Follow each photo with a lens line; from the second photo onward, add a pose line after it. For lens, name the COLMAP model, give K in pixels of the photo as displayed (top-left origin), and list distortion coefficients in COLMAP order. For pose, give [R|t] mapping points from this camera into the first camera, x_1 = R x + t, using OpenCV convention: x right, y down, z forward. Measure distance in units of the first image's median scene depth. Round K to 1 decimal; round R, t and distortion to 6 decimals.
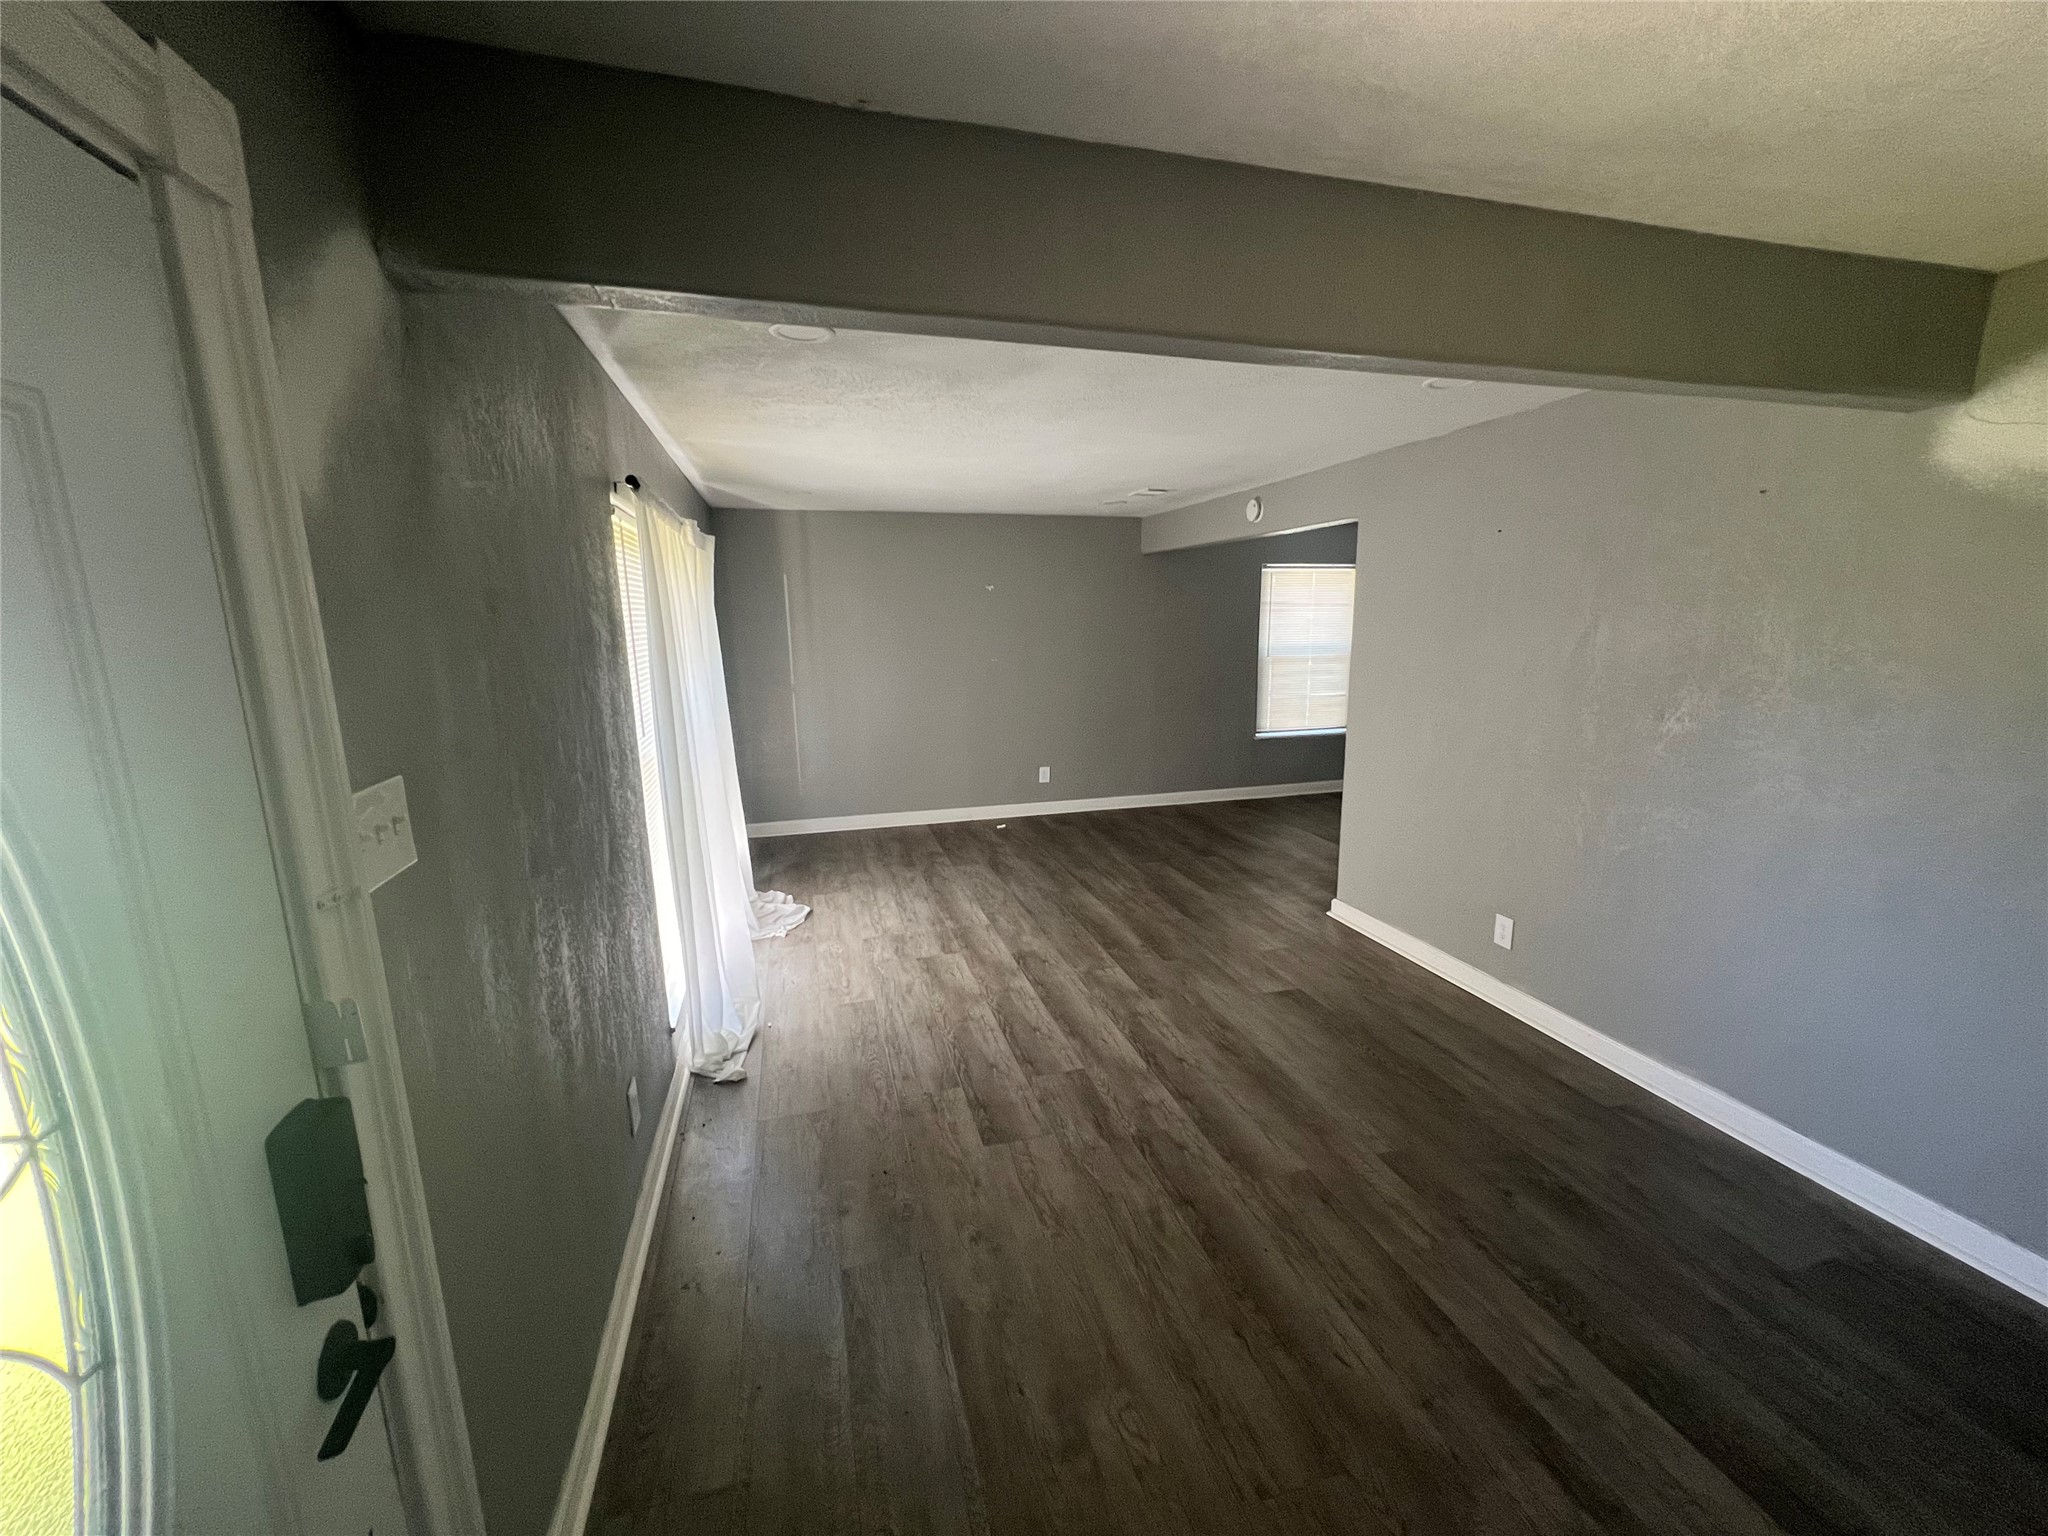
lens RADIAL K [[827.6, 0, 1024.5], [0, 827.6, 782.2], [0, 0, 1]] dist [-0.000868, -0.000033]
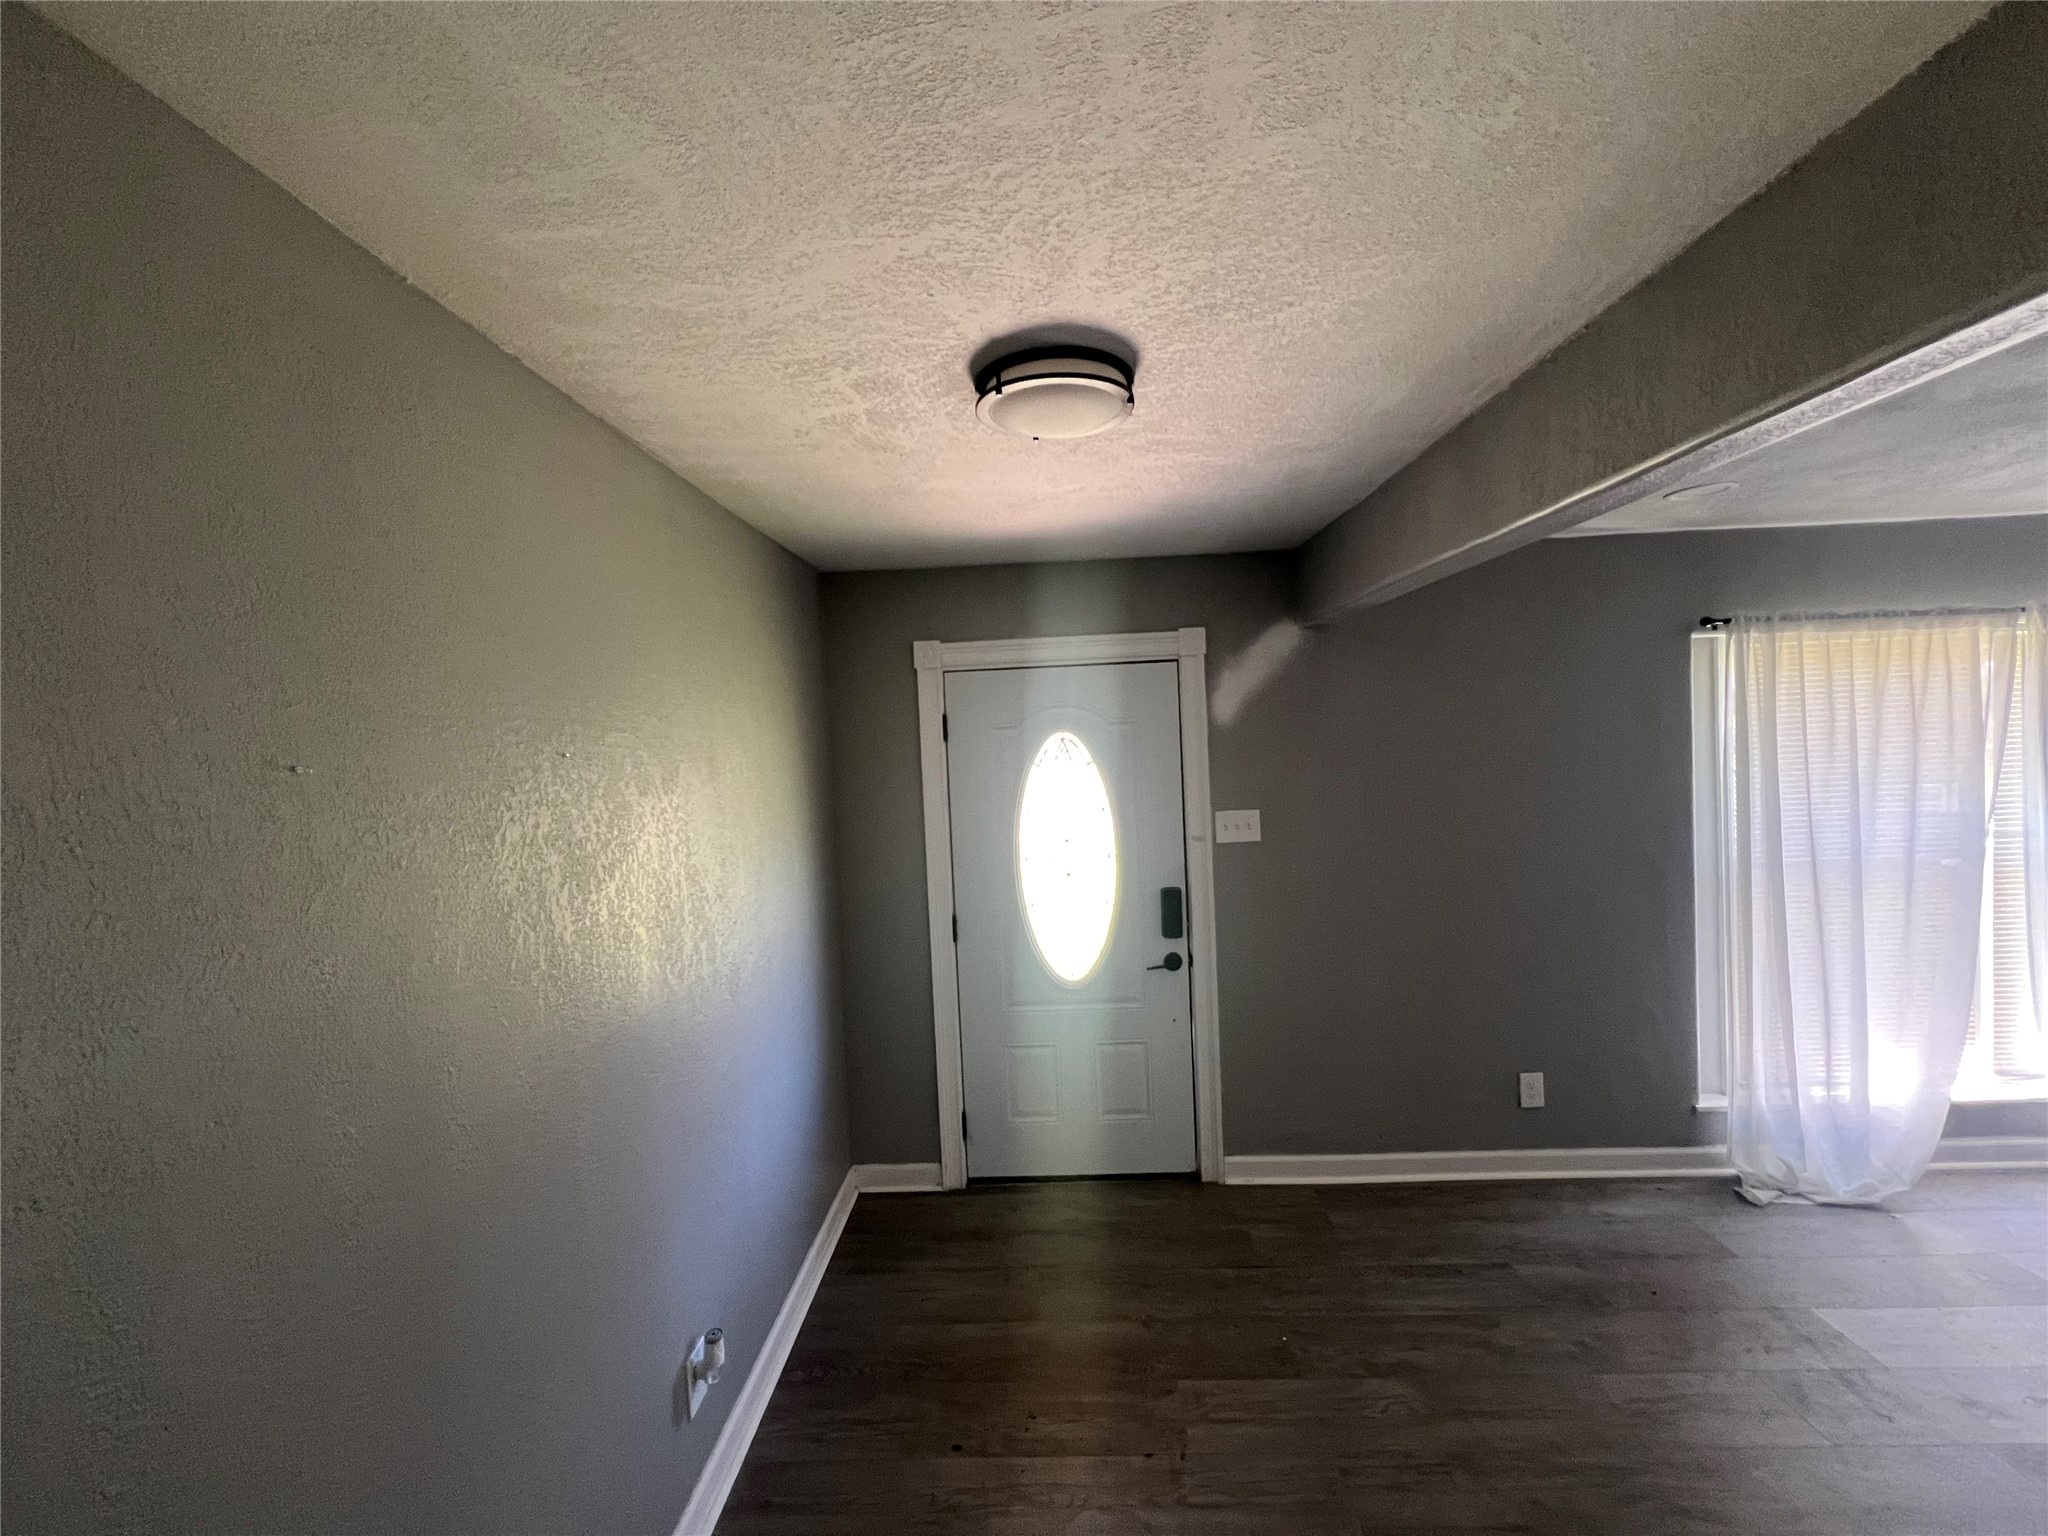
lens RADIAL K [[827.6, 0, 1022.9], [0, 827.6, 759.8], [0, 0, 1]] dist [-0.000868, -0.000033]
pose [[-0.294223, 0.056119, -0.954088, 1.363472], [-0.146584, 0.983814, 0.103071, -0.219223], [0.944429, 0.170180, -0.281234, 0.622832]]
